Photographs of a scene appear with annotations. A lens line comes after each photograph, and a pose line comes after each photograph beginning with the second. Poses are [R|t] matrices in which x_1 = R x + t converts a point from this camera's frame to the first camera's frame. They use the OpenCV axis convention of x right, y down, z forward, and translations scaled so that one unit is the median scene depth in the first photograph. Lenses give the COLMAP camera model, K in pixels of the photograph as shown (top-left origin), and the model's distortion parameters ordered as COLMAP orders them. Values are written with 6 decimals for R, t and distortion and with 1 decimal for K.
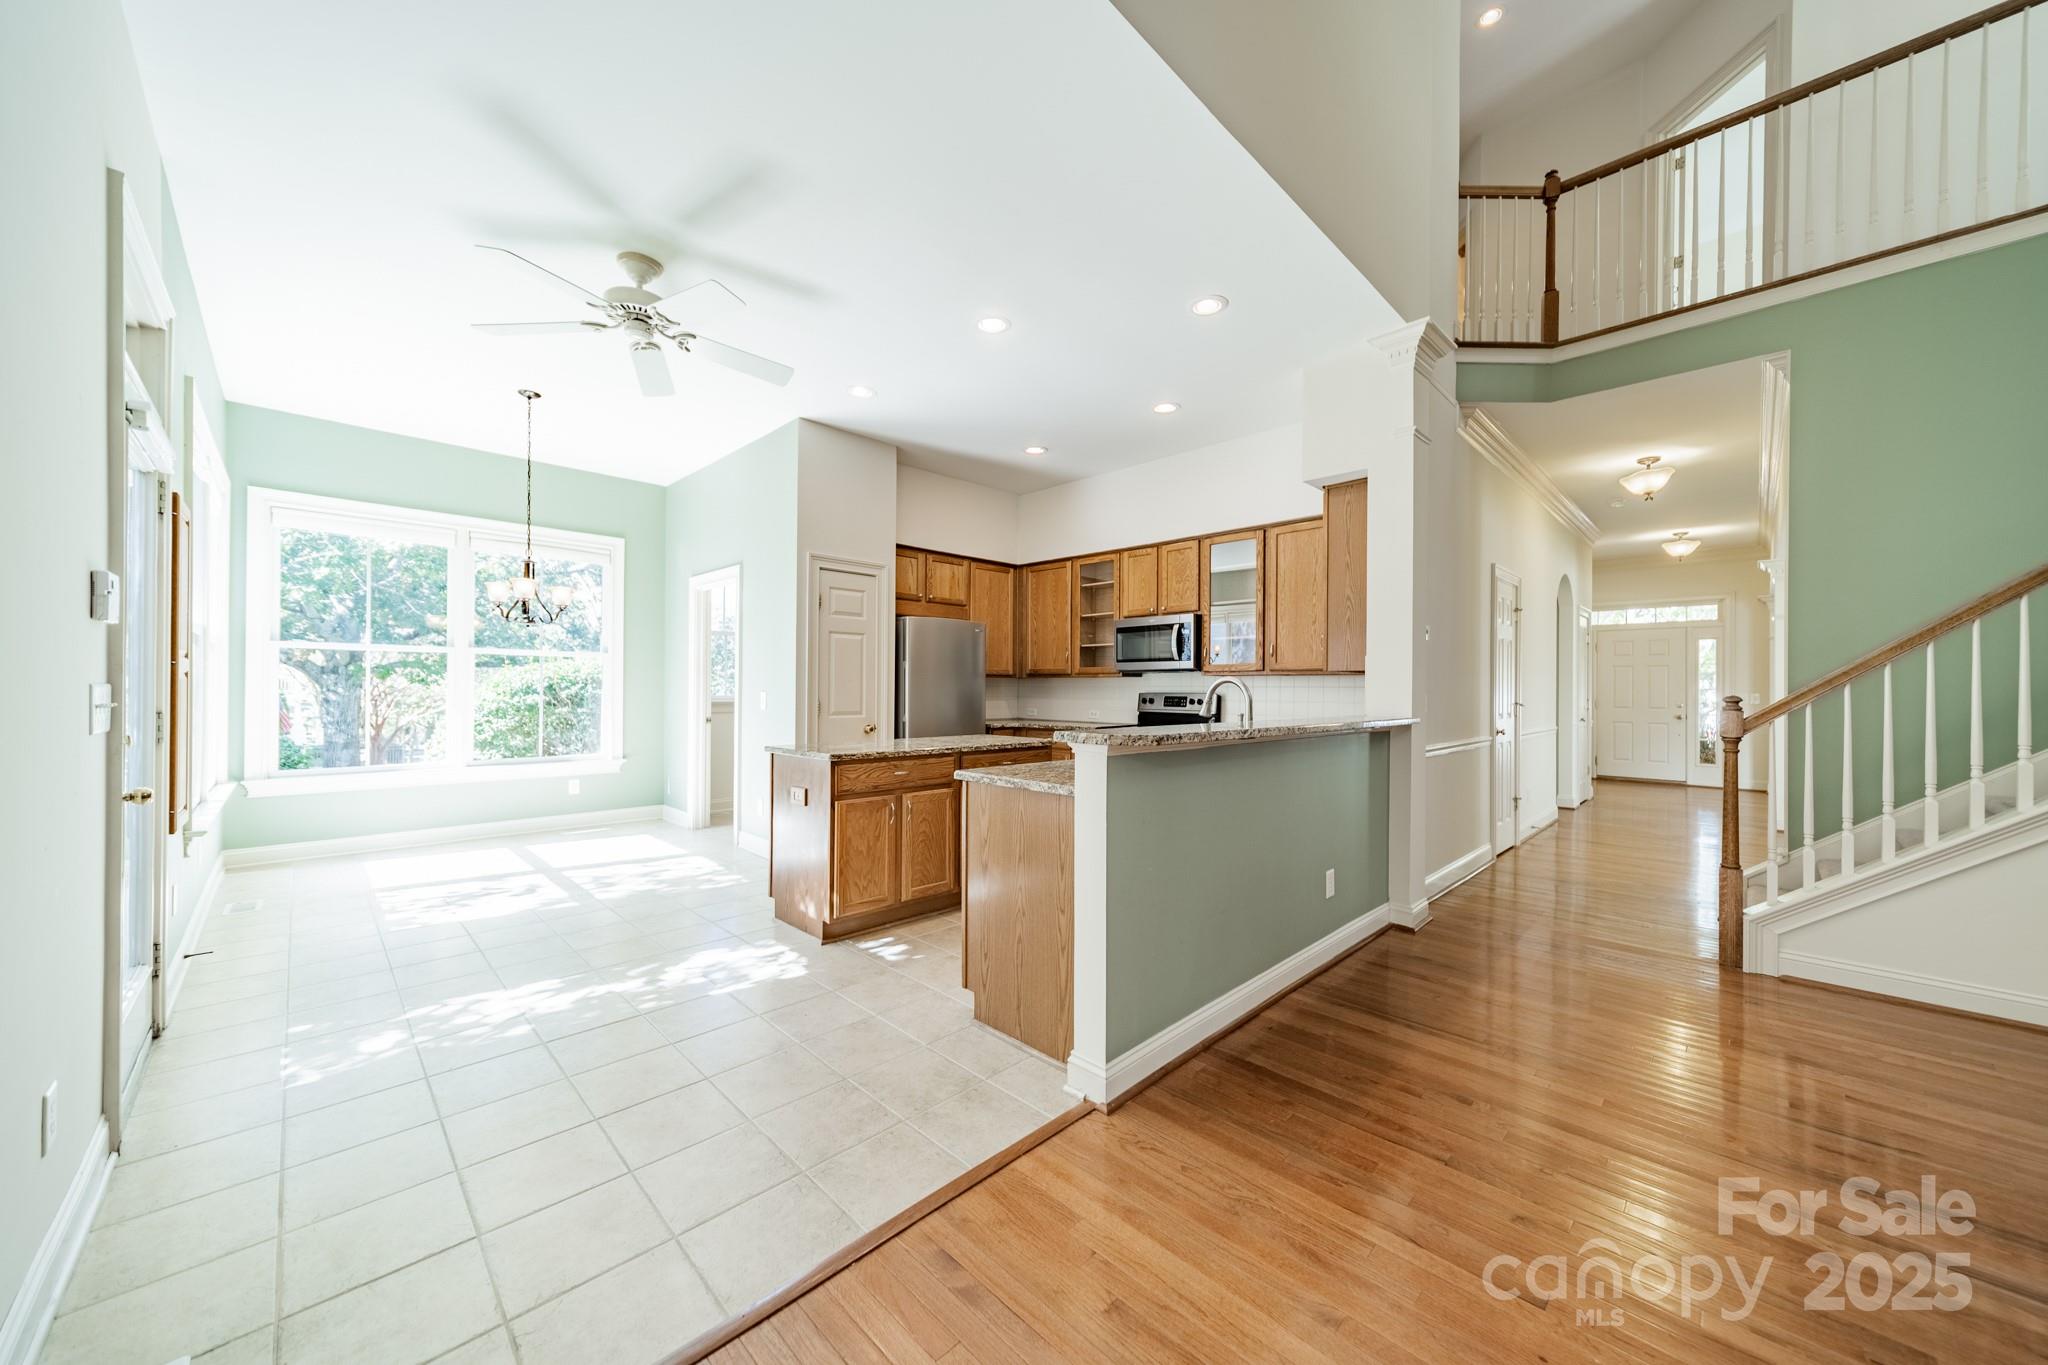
lens RADIAL K [[722.6, 0, 1016.8], [0, 722.6, 693.5], [0, 0, 1]] dist [0.006116, -0.000826]
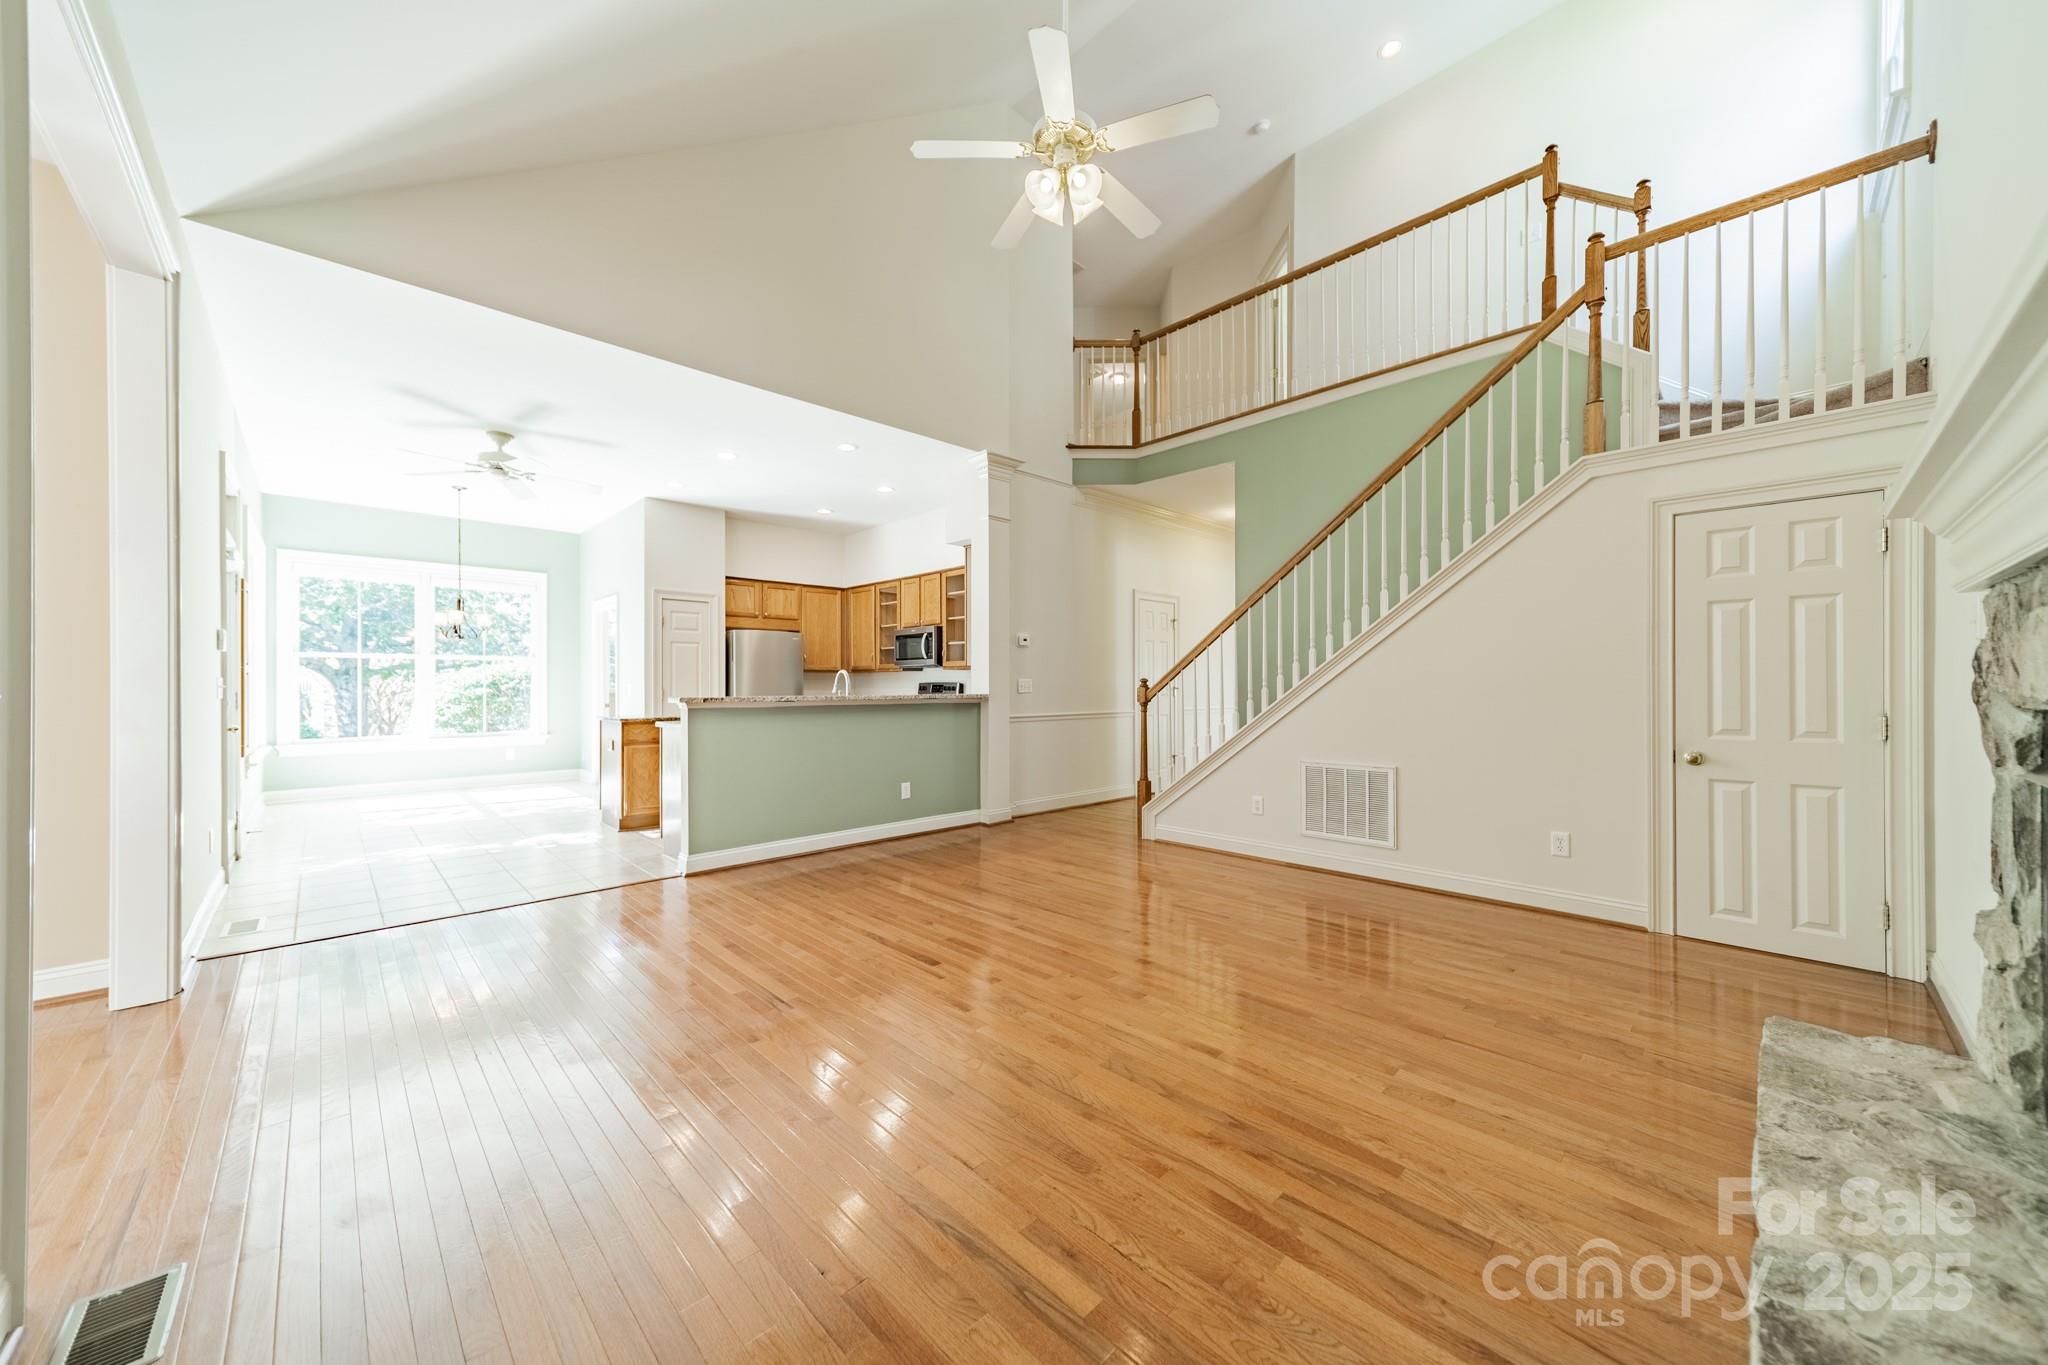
lens RADIAL K [[722.6, 0, 1016.7], [0, 722.6, 690.0], [0, 0, 1]] dist [0.006116, -0.000826]
pose [[0.999810, -0.009571, -0.016969, 0.412527], [0.009580, 0.999954, 0.000430, 0.015592], [0.016964, -0.000593, 0.999856, -0.398736]]
